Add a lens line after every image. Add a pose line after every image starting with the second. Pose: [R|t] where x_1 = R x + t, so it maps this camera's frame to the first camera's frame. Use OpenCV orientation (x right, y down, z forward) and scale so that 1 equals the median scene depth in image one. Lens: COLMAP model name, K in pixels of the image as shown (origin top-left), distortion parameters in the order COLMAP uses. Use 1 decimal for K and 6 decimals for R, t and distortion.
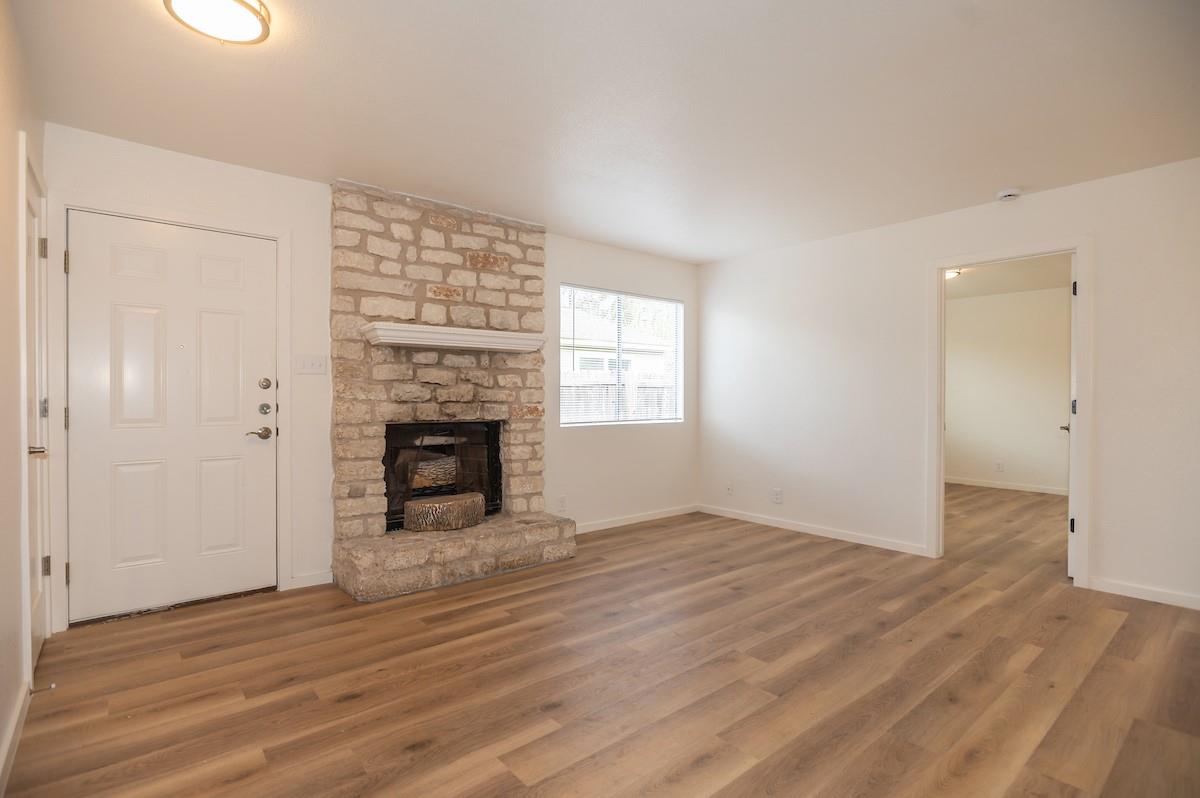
lens RADIAL K [[569.3, 0, 598.6], [0, 569.3, 398.3], [0, 0, 1]] dist [0.000107, -0.000204]
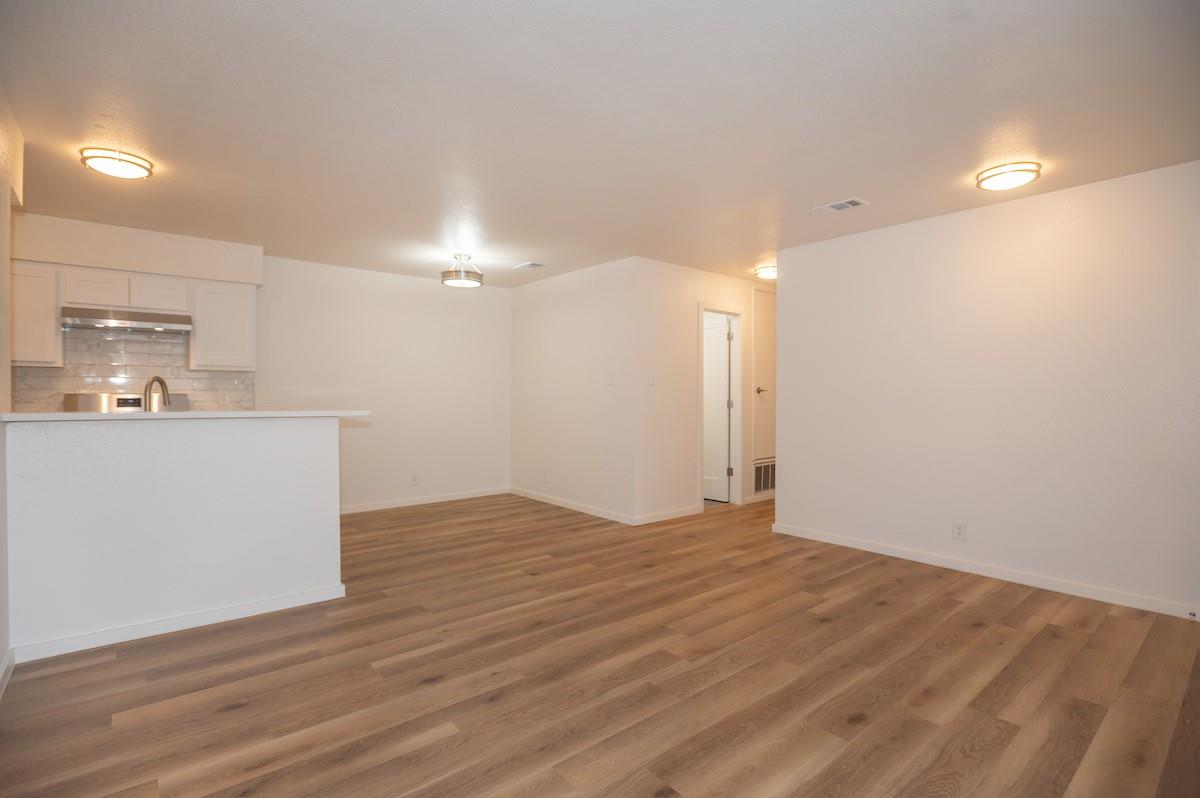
lens RADIAL K [[569.3, 0, 601.2], [0, 569.3, 397.9], [0, 0, 1]] dist [0.000107, -0.000204]
pose [[-0.999957, -0.009048, -0.002112, 0.417832], [-0.009070, 0.999904, 0.010452, -0.024427], [0.002018, 0.010471, -0.999943, 2.065758]]
